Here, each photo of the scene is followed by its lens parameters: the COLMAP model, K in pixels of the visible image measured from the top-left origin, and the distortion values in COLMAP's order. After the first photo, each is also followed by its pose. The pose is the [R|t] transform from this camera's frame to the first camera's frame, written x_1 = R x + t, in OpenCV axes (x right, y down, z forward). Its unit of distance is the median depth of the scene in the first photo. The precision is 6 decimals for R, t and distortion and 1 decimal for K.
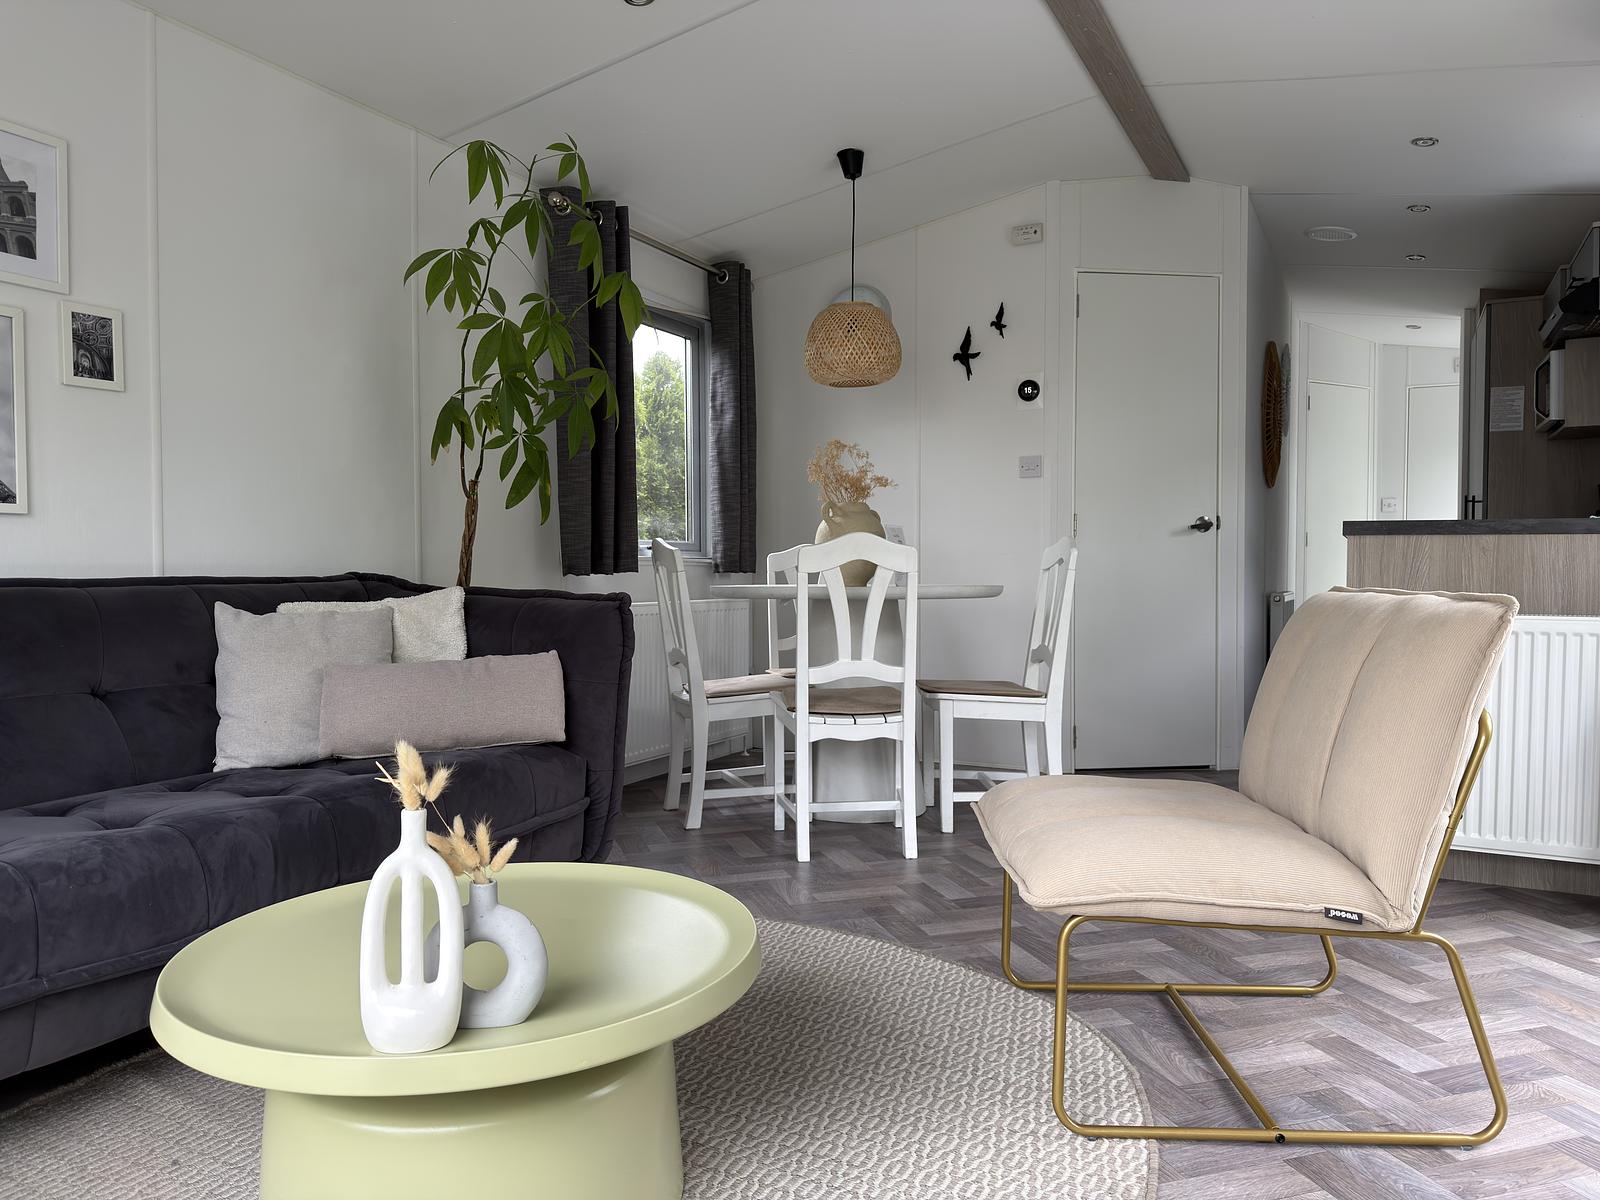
lens RADIAL K [[1066.5, 0, 808.8], [0, 1066.5, 602.4], [0, 0, 1]] dist [0.071552, -0.071003]
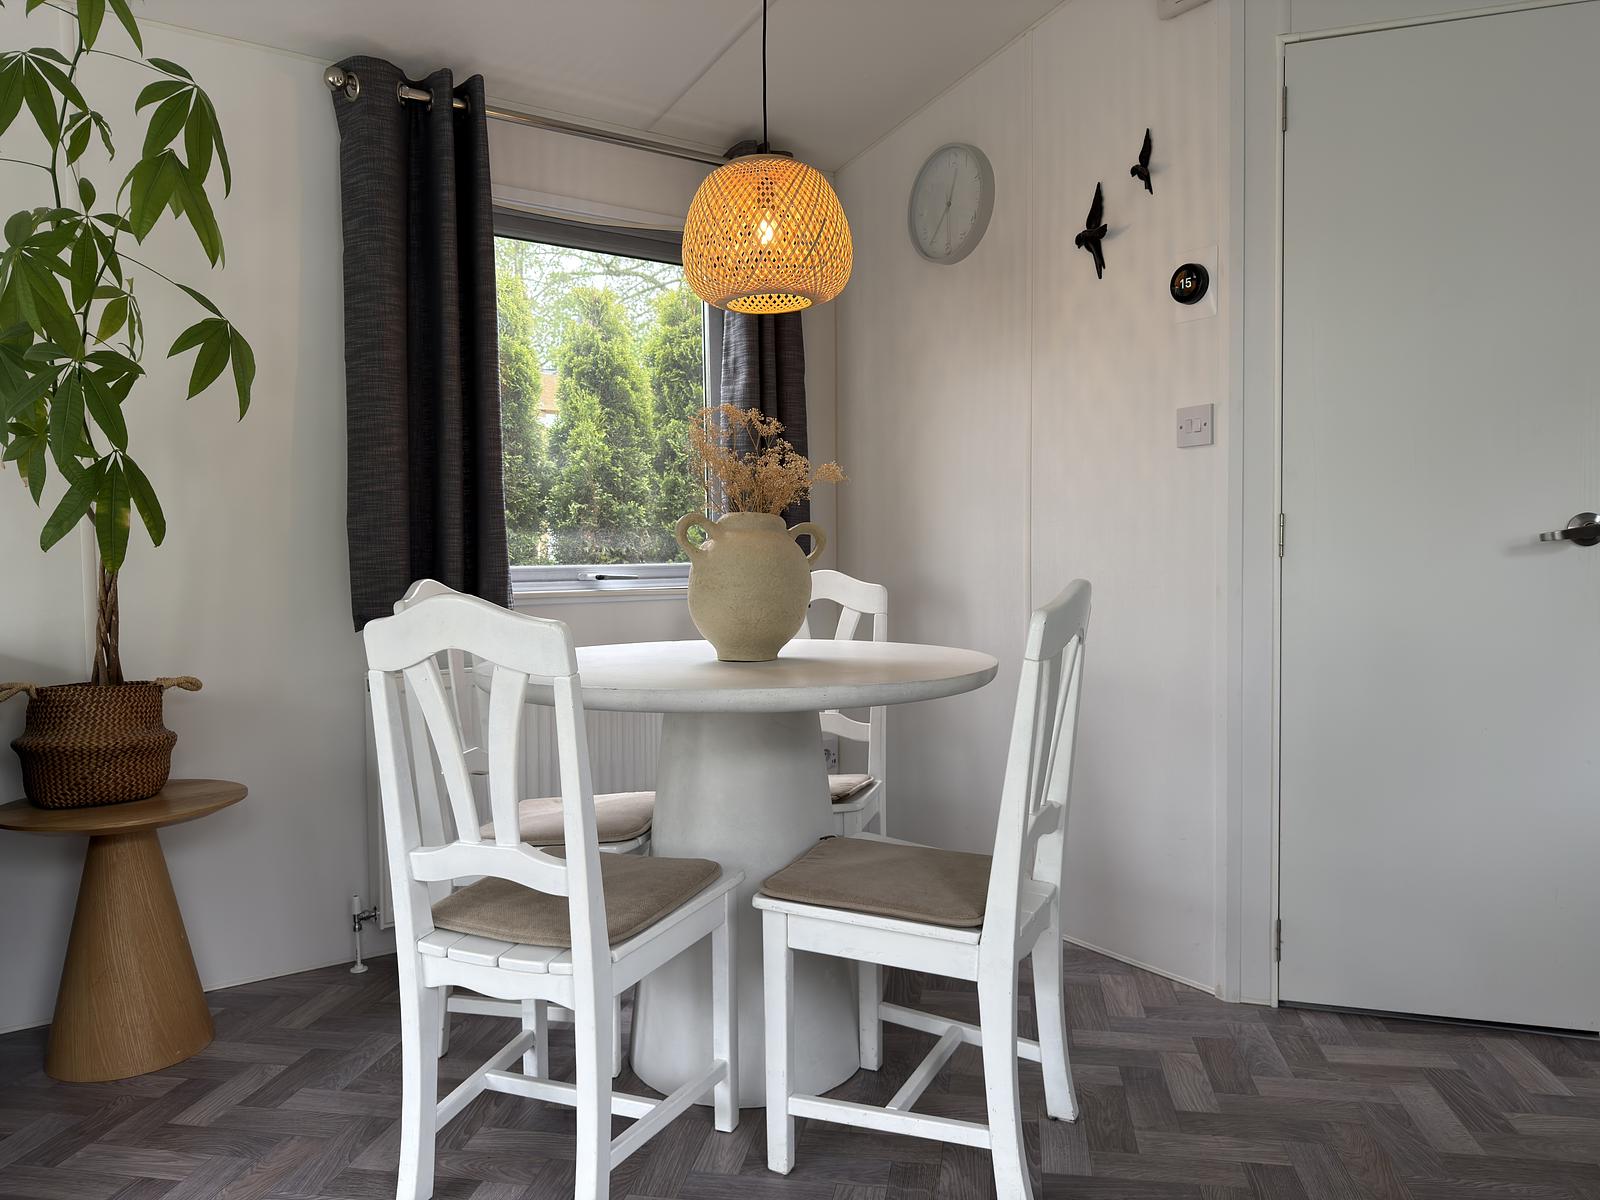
lens RADIAL K [[1119.1, 0, 800.0], [0, 1119.1, 600.0], [0, 0, 1]] dist [0.074936, -0.084637]
pose [[0.893293, 0.012495, -0.449301, 0.560208], [-0.005447, 0.999841, 0.016977, -0.095560], [0.449441, -0.012718, 0.893219, 0.799202]]
